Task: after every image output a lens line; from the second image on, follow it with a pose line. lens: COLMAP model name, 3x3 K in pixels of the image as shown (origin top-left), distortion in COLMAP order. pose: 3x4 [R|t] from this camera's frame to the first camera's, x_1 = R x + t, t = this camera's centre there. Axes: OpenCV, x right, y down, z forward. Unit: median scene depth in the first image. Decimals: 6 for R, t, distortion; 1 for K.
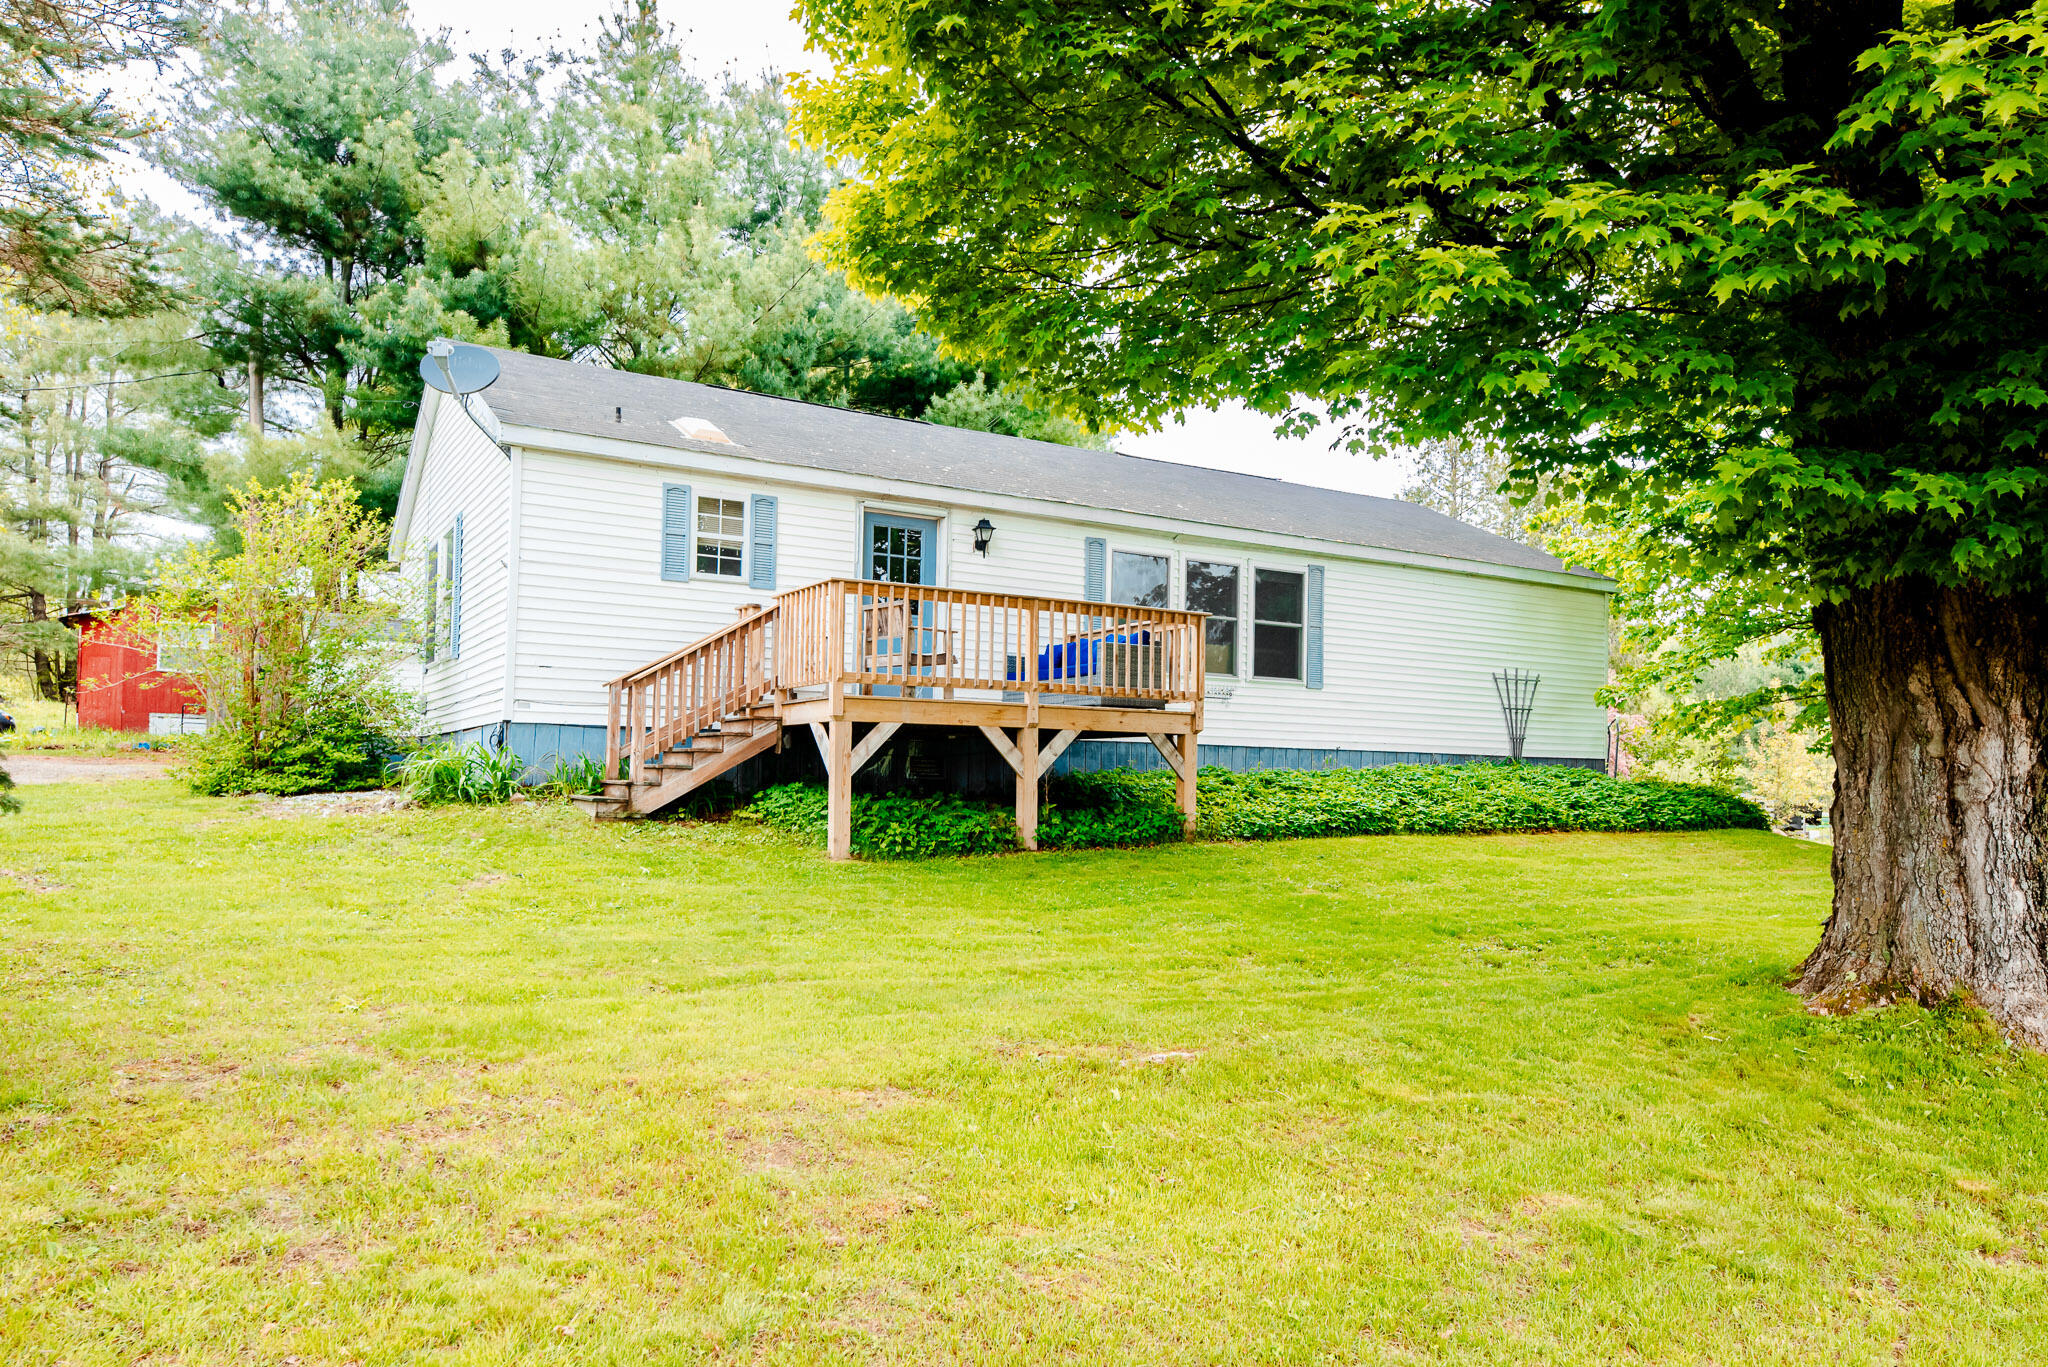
lens RADIAL K [[1417.8, 0, 1023.5], [0, 1417.8, 677.0], [0, 0, 1]] dist [0.011956, 0.002805]
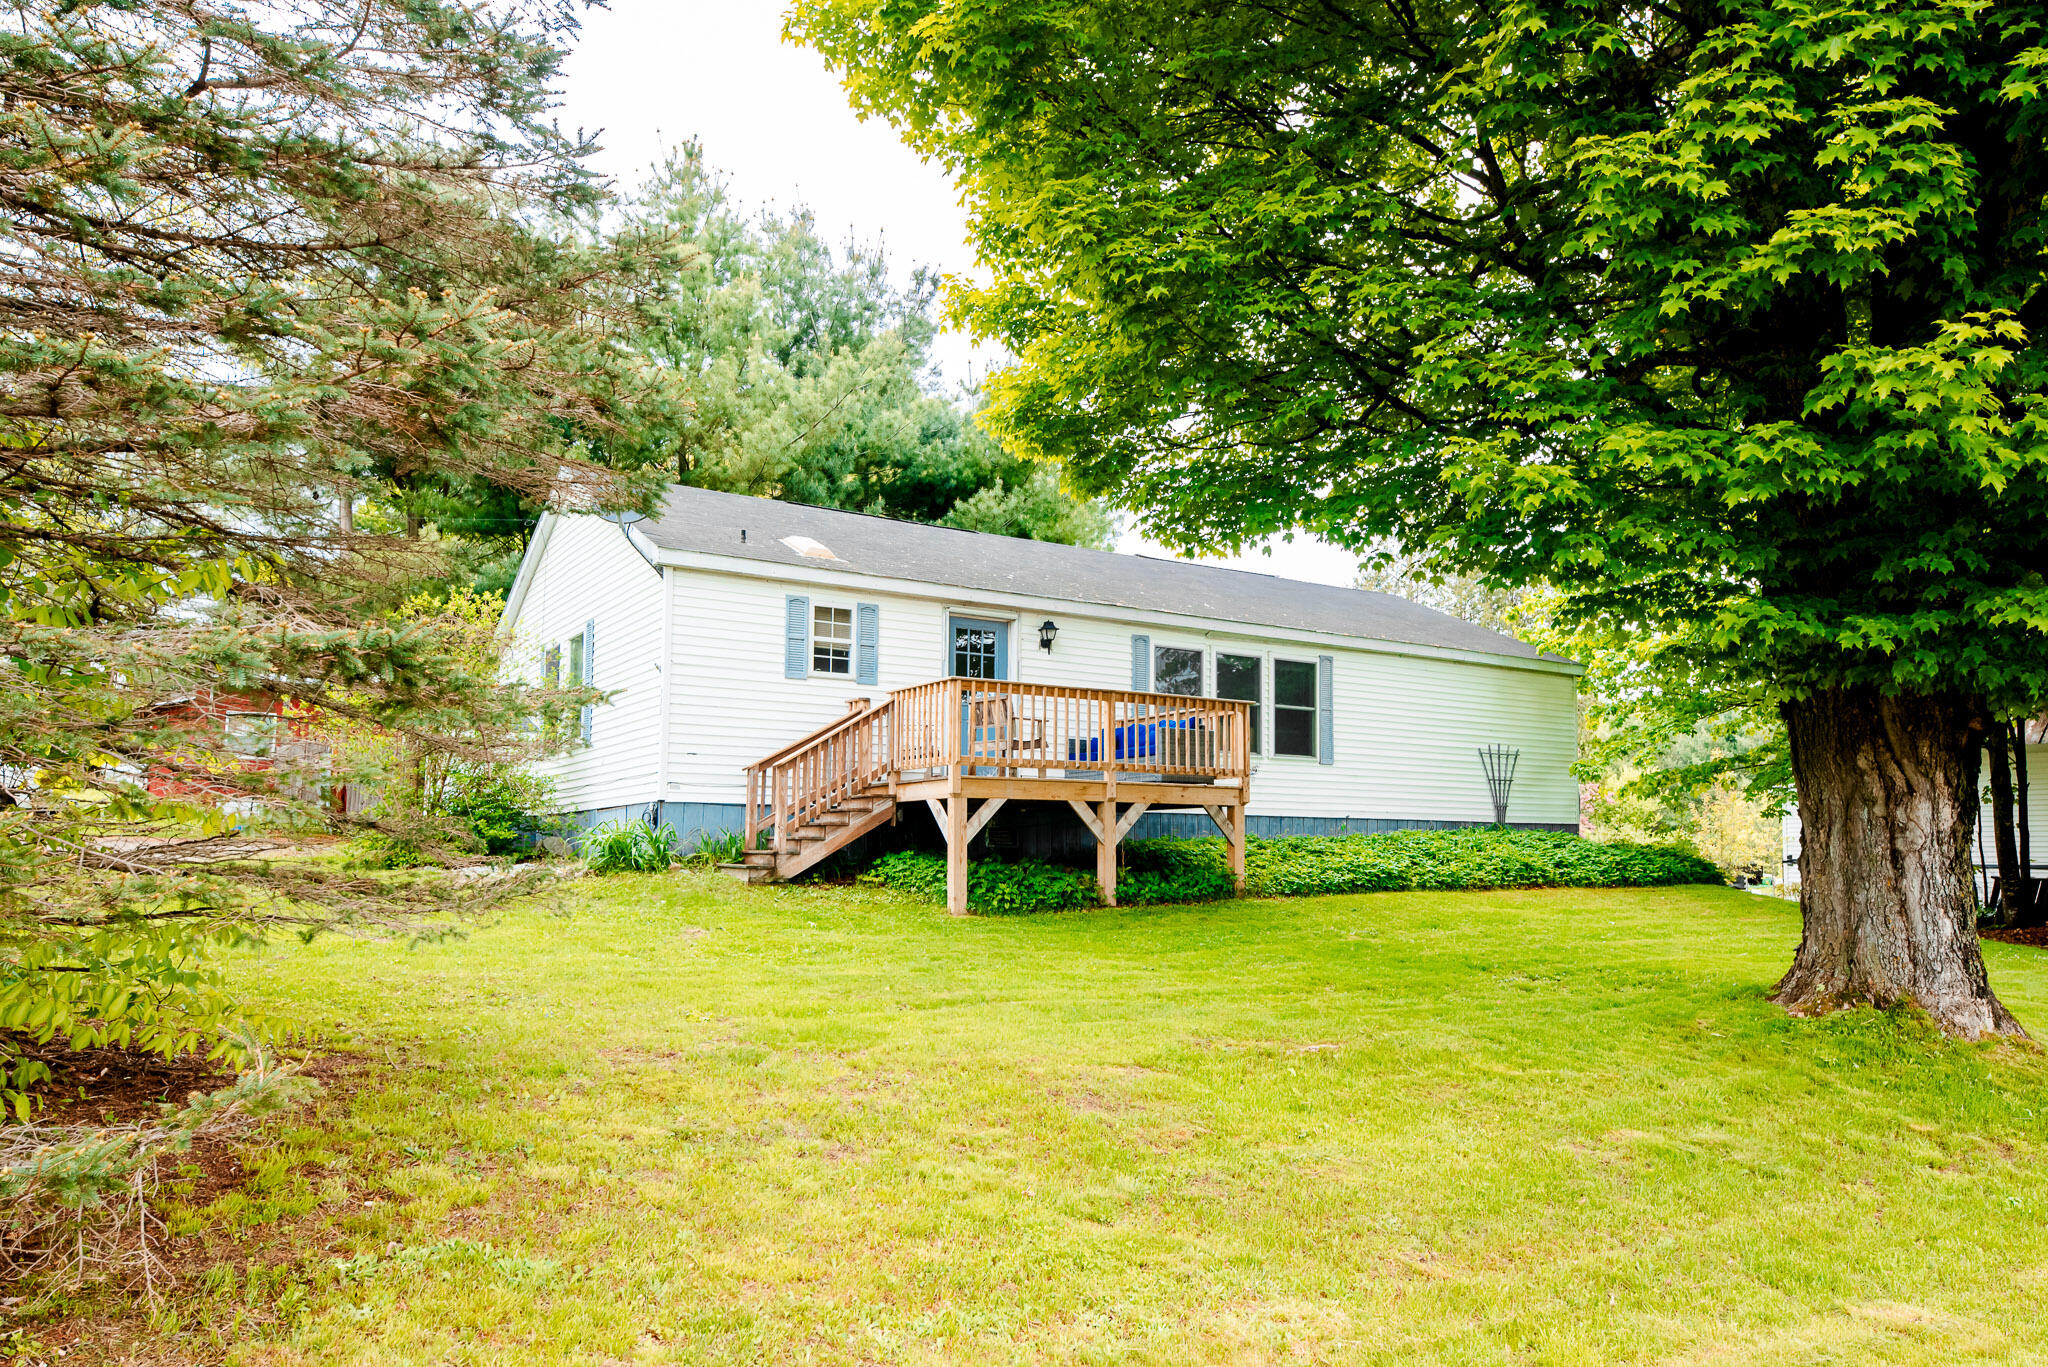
lens RADIAL K [[1358.9, 0, 1023.9], [0, 1358.9, 691.8], [0, 0, 1]] dist [0.018562, 0.007696]
pose [[0.999743, -0.009397, 0.020651, -0.088706], [0.010308, 0.998957, -0.044472, -0.005783], [-0.020212, 0.044674, 0.998797, -0.128656]]
